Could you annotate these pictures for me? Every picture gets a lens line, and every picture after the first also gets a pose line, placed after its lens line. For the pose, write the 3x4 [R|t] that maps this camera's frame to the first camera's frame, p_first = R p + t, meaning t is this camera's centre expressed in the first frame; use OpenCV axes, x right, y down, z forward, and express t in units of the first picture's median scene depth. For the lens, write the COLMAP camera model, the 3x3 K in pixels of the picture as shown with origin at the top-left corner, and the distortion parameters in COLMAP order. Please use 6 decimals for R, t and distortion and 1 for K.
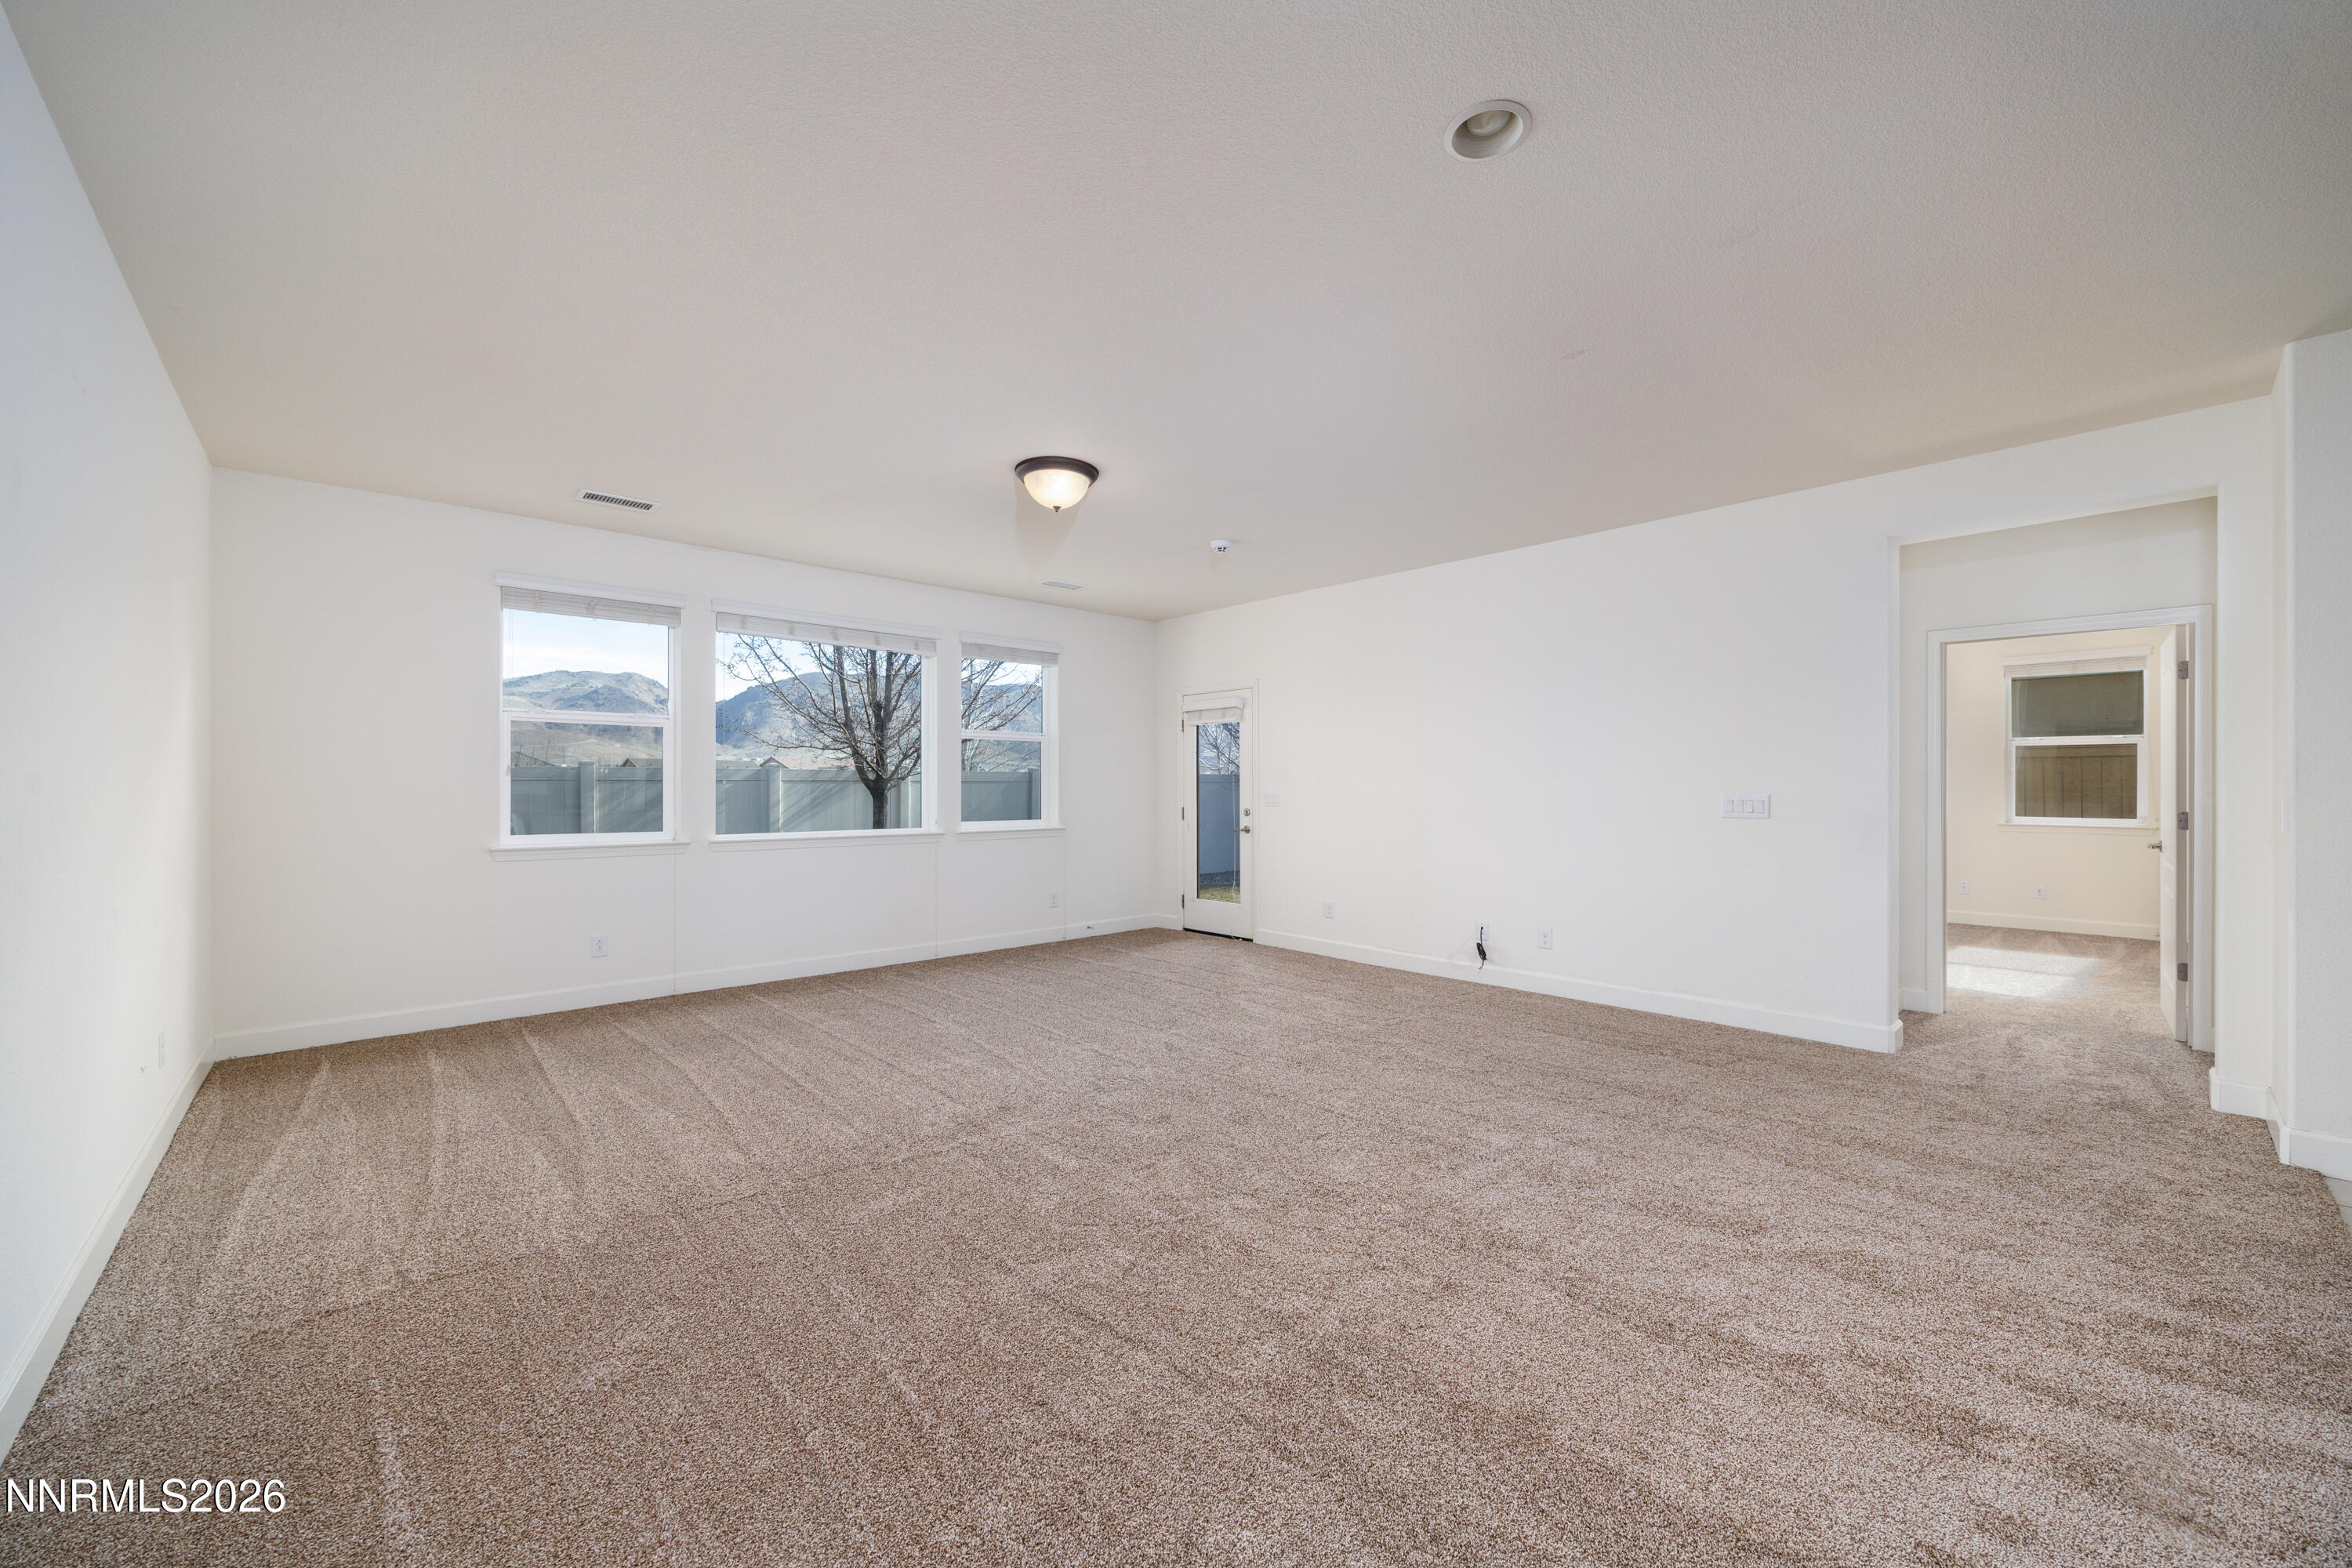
lens RADIAL K [[933.9, 0, 1170.9], [0, 933.9, 788.1], [0, 0, 1]] dist [0.000291, -0.000033]
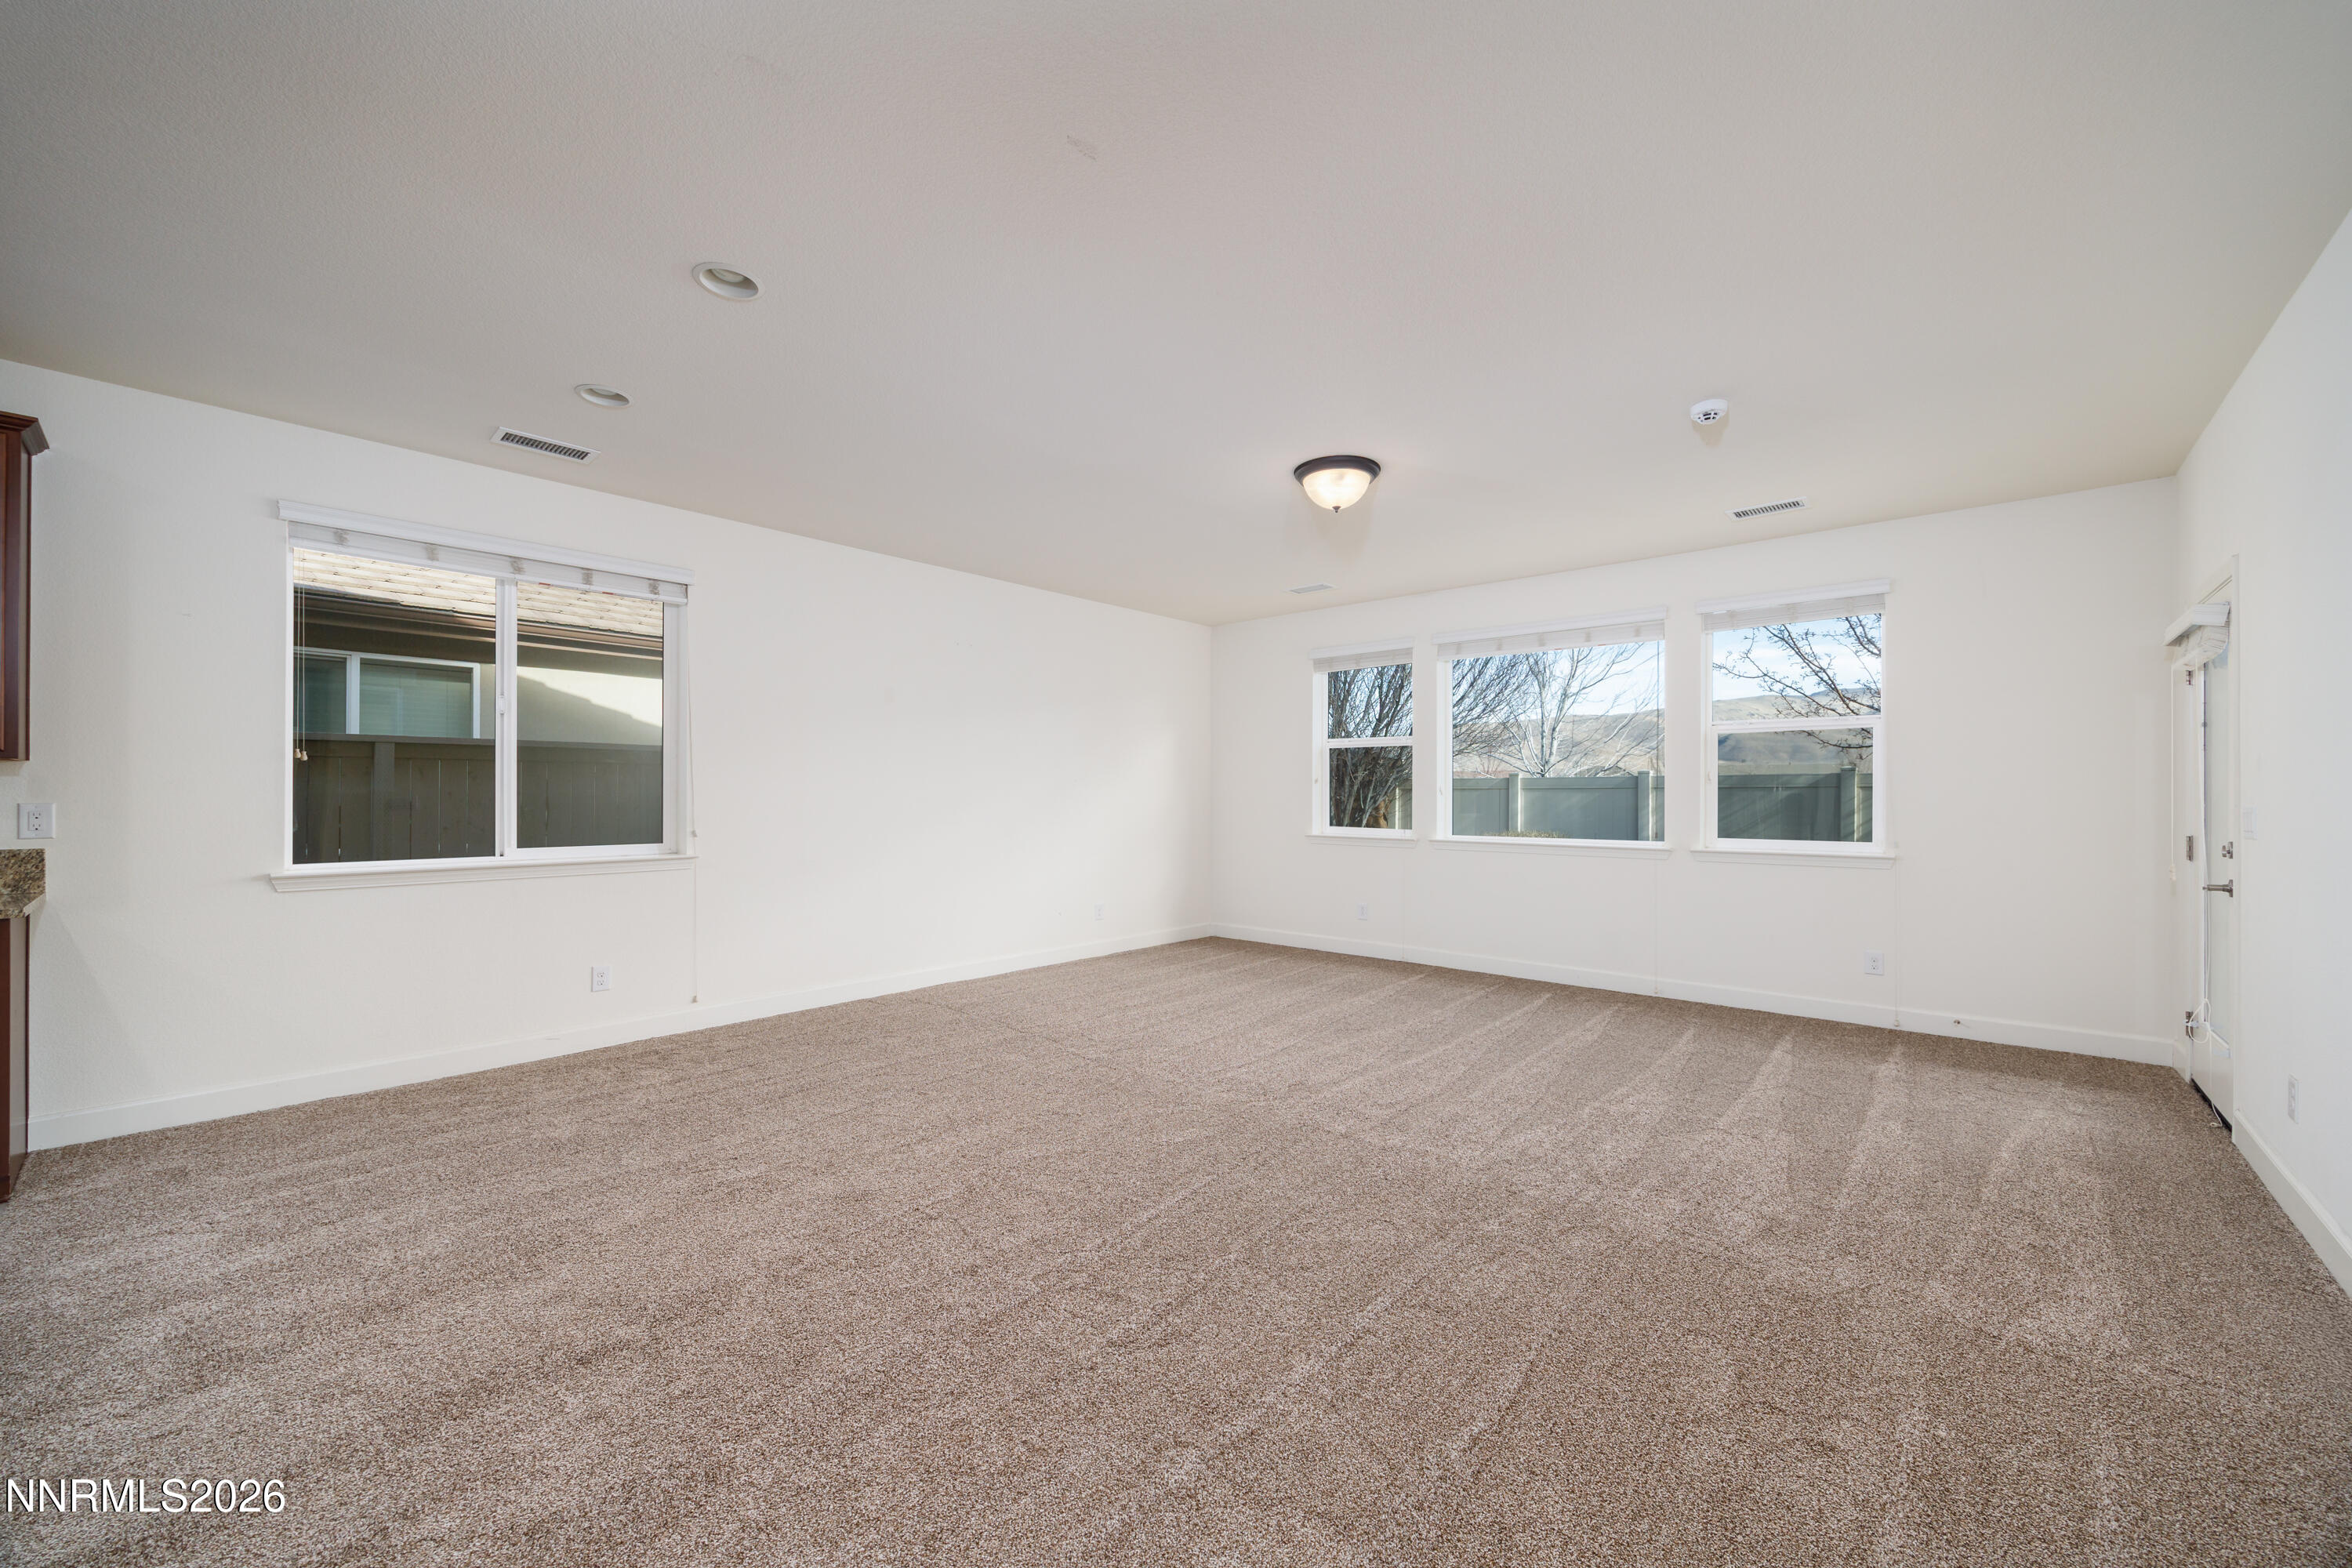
lens RADIAL K [[890.8, 0, 1176.3], [0, 890.8, 794.1], [0, 0, 1]] dist [-0.001726, -0.000641]
pose [[0.065424, -0.001003, -0.997857, 0.498161], [-0.003356, 0.999994, -0.001225, 0.001627], [0.997852, 0.003429, 0.065420, 0.484282]]
